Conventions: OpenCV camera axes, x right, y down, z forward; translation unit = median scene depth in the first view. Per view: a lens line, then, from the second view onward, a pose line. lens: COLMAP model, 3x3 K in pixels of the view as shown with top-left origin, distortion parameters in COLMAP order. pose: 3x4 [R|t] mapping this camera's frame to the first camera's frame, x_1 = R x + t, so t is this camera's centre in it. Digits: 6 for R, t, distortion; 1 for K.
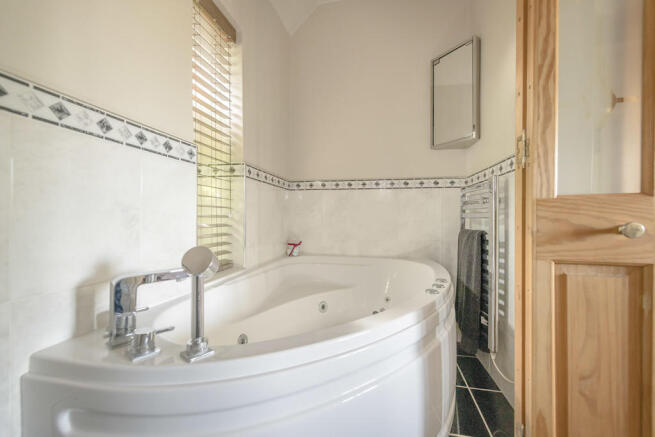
lens RADIAL K [[261.8, 0, 328.8], [0, 261.8, 220.4], [0, 0, 1]] dist [0.001391, -0.000165]
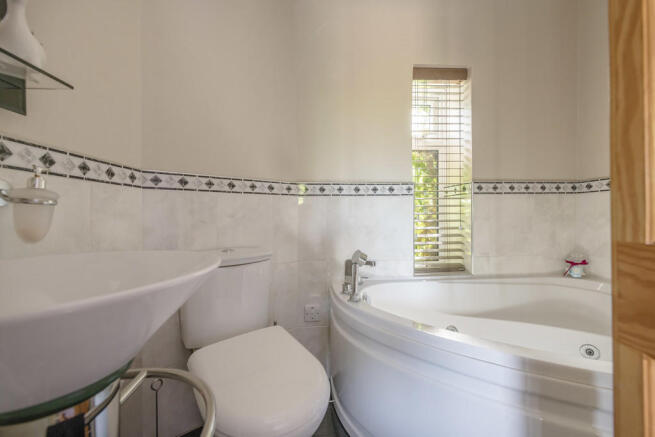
lens RADIAL K [[261.8, 0, 328.1], [0, 261.8, 216.1], [0, 0, 1]] dist [0.001391, -0.000165]
pose [[0.264228, 0.000527, -0.964460, 0.850273], [0.003308, 0.999993, 0.001453, -0.102876], [0.964455, -0.003575, 0.264224, 0.135450]]
